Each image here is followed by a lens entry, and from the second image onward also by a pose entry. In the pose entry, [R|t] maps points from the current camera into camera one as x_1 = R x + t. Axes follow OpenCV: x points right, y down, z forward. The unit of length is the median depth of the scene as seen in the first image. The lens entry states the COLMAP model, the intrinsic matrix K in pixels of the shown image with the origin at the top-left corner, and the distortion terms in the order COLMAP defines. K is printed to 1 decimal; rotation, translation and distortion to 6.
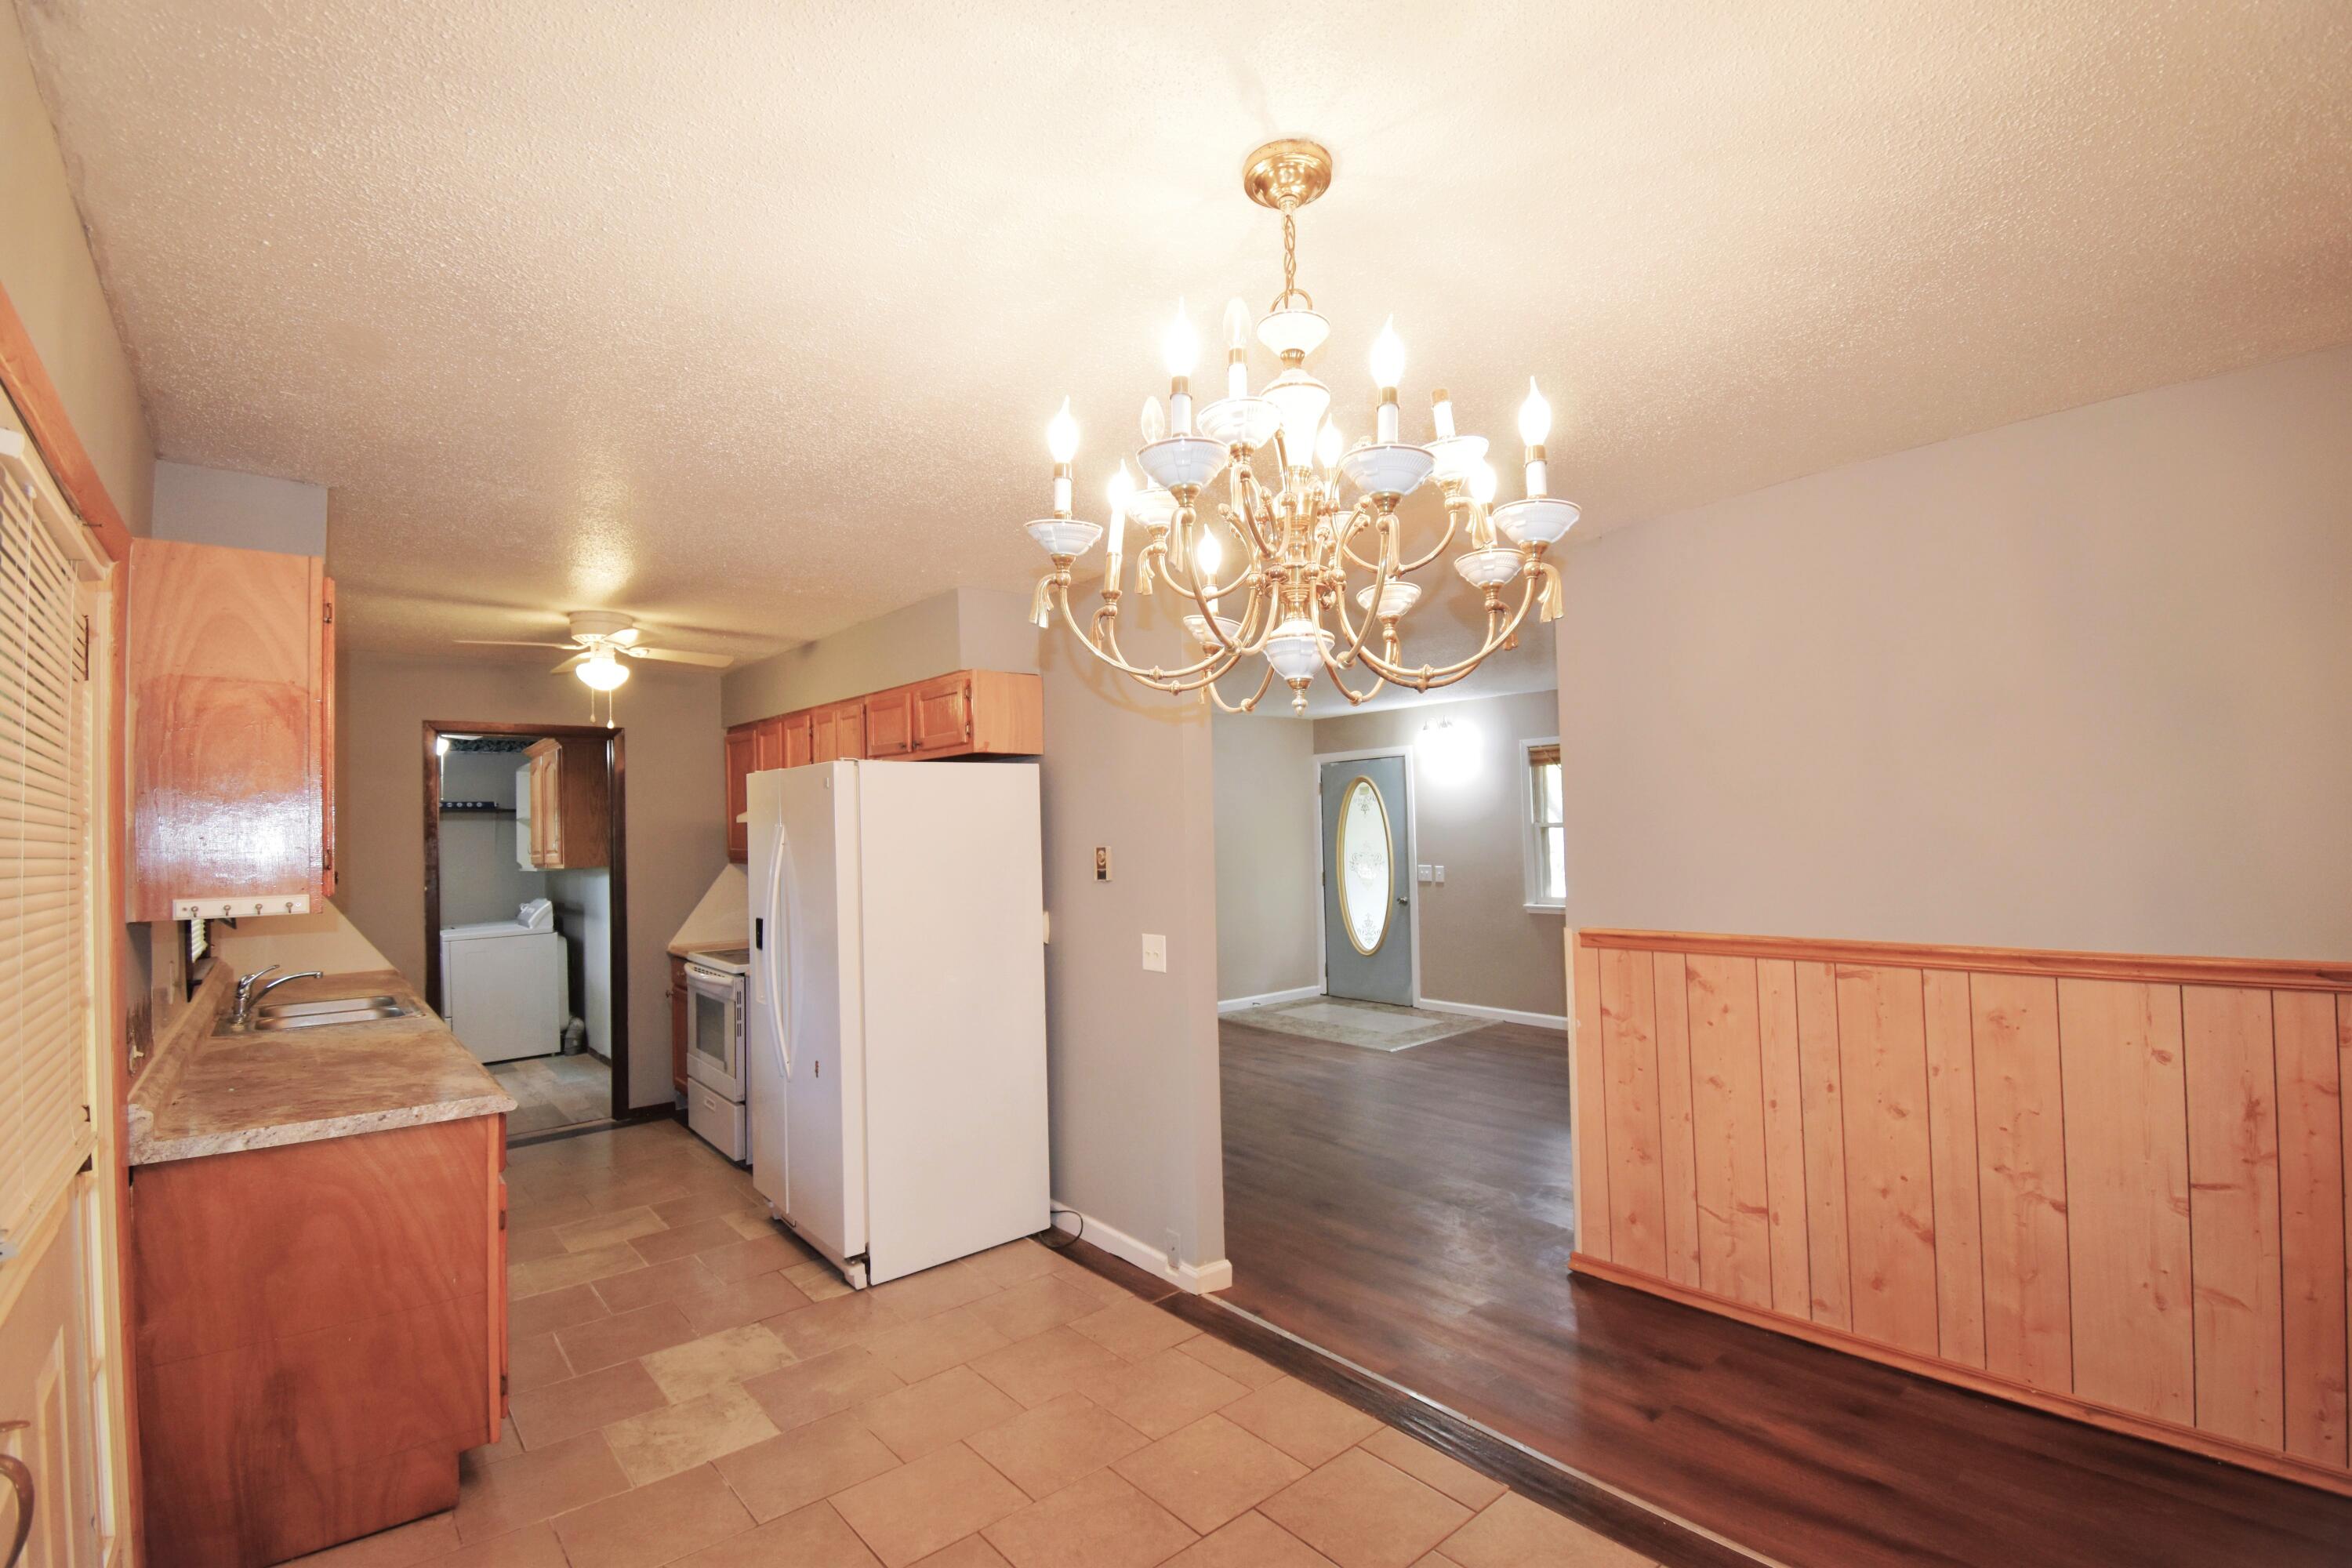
lens RADIAL K [[1049.0, 0, 1210.0], [0, 1049.0, 800.8], [0, 0, 1]] dist [-0.019021, -0.000131]
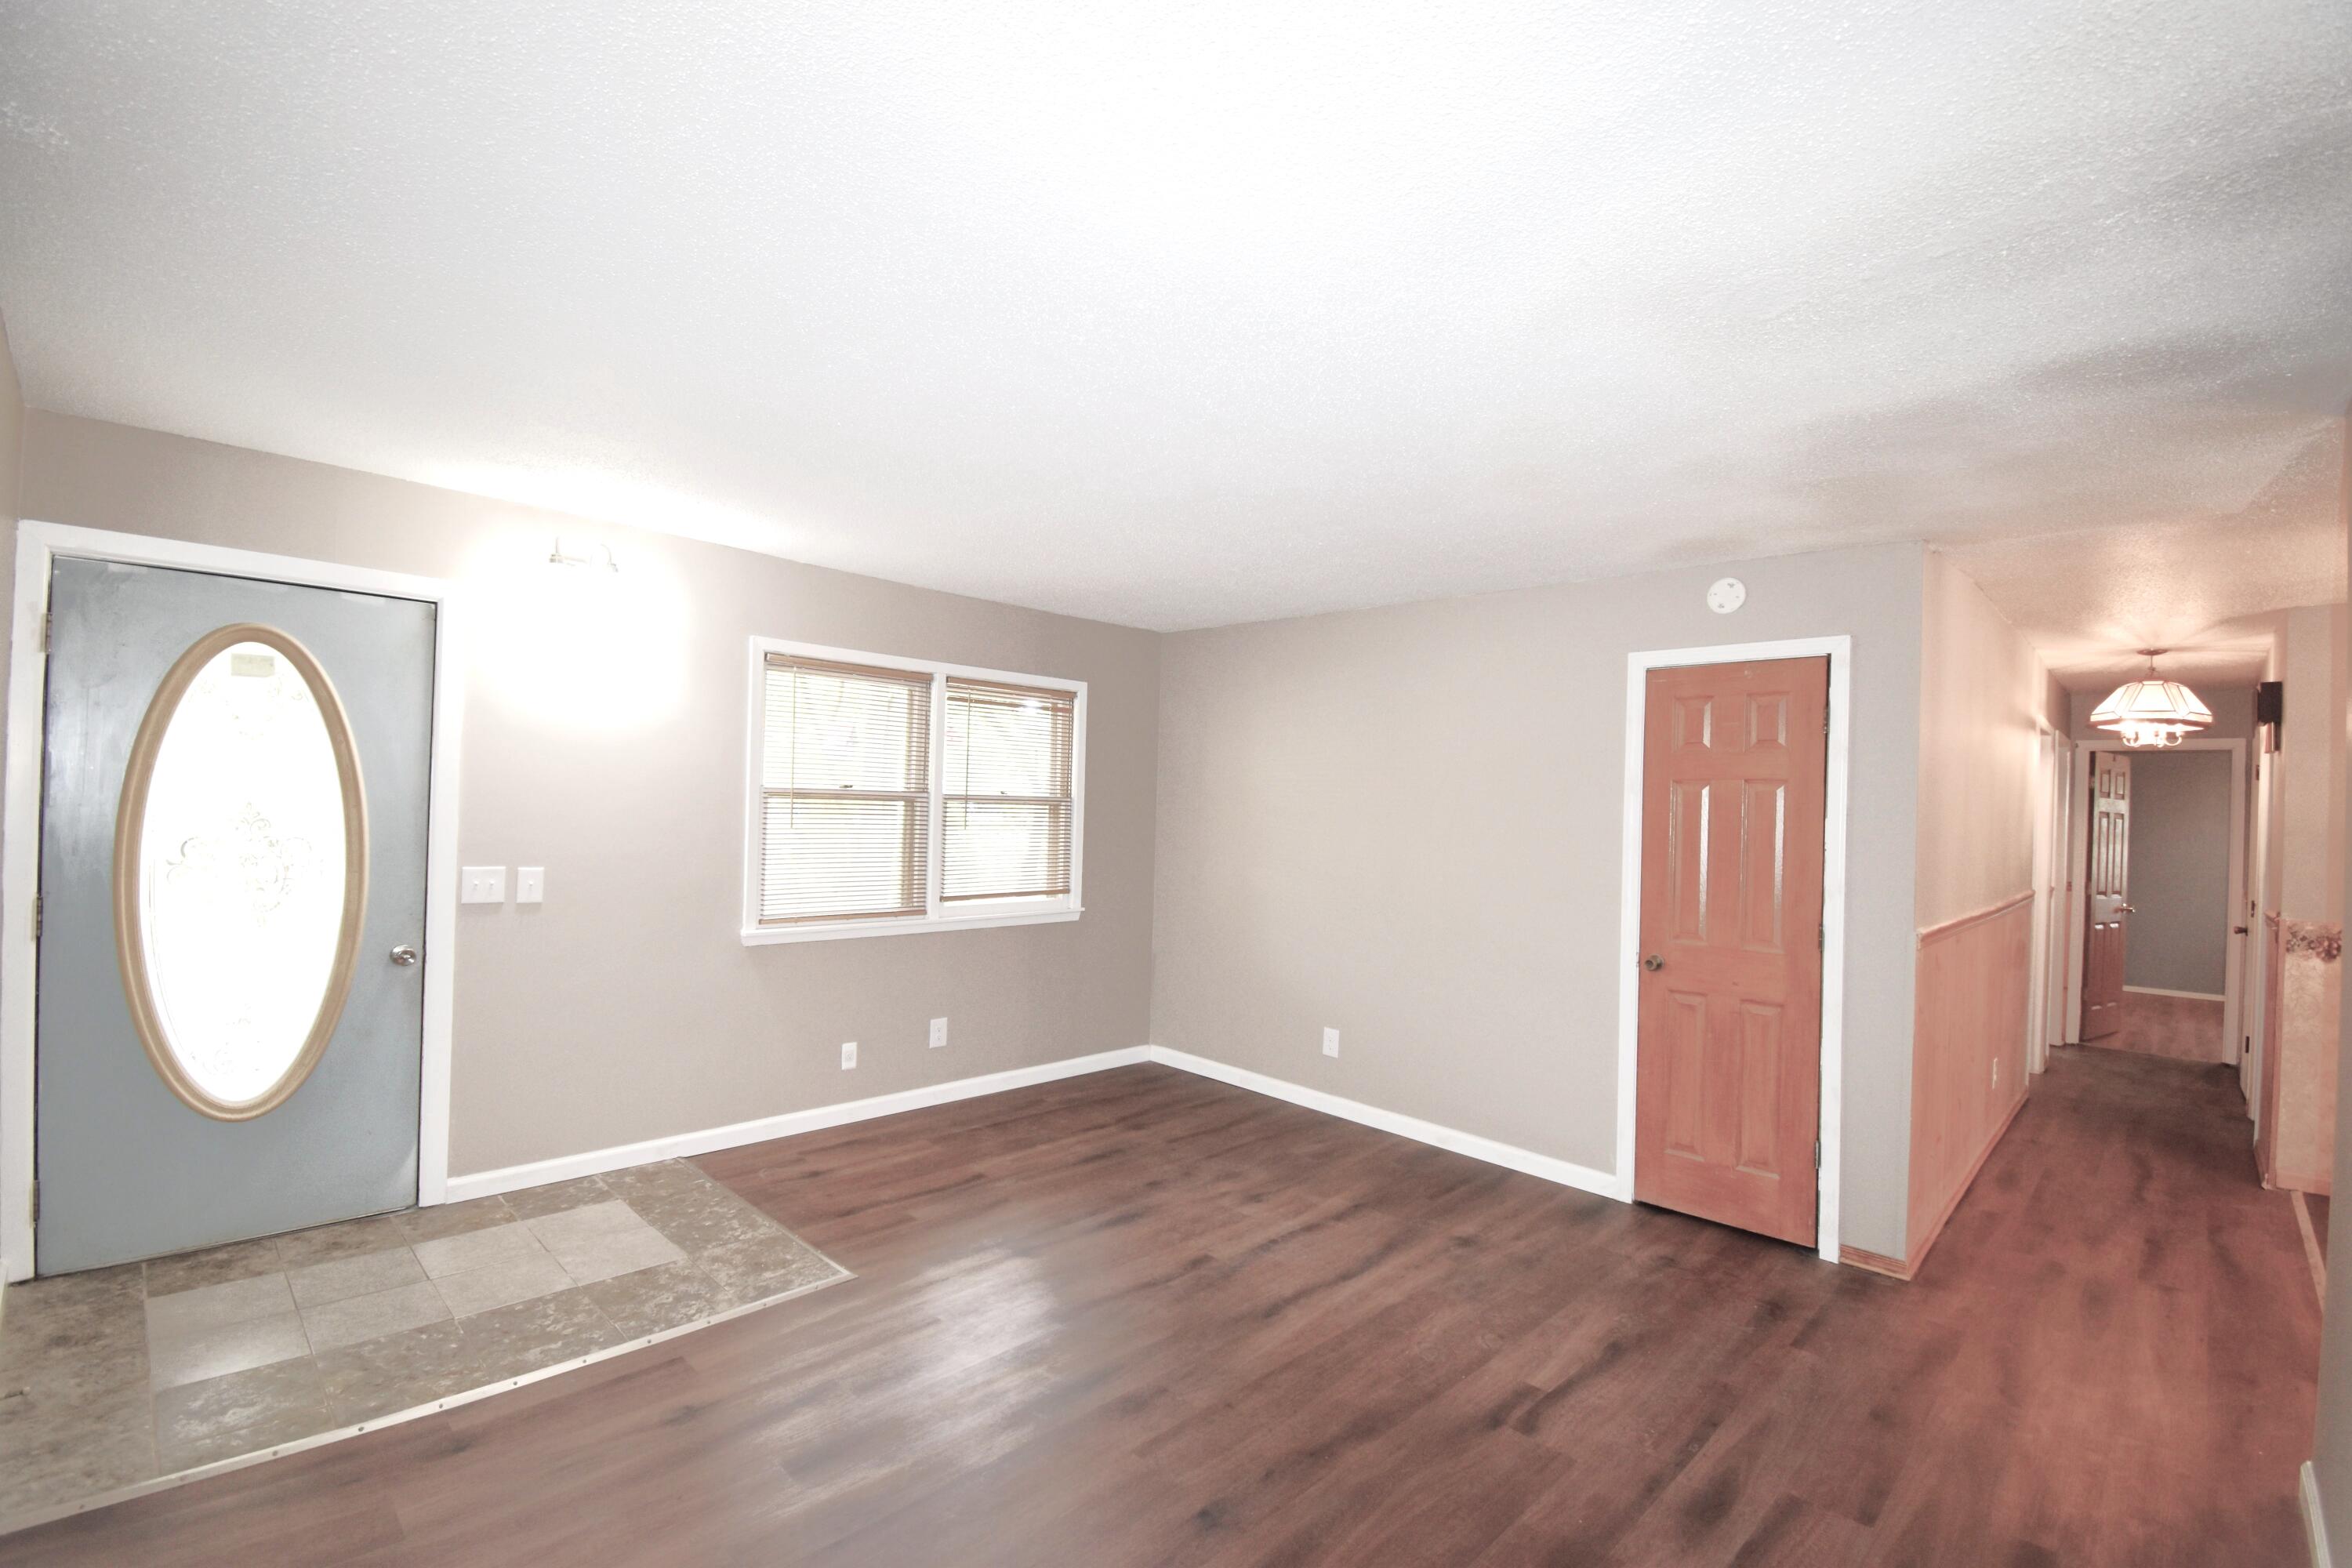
lens RADIAL K [[1049.0, 0, 1210.0], [0, 1049.0, 800.8], [0, 0, 1]] dist [-0.019021, -0.000131]
pose [[-0.089934, 0.029045, 0.995524, -0.299029], [-0.065623, 0.997230, -0.035023, 0.035912], [-0.993783, -0.068479, -0.087779, 0.900788]]
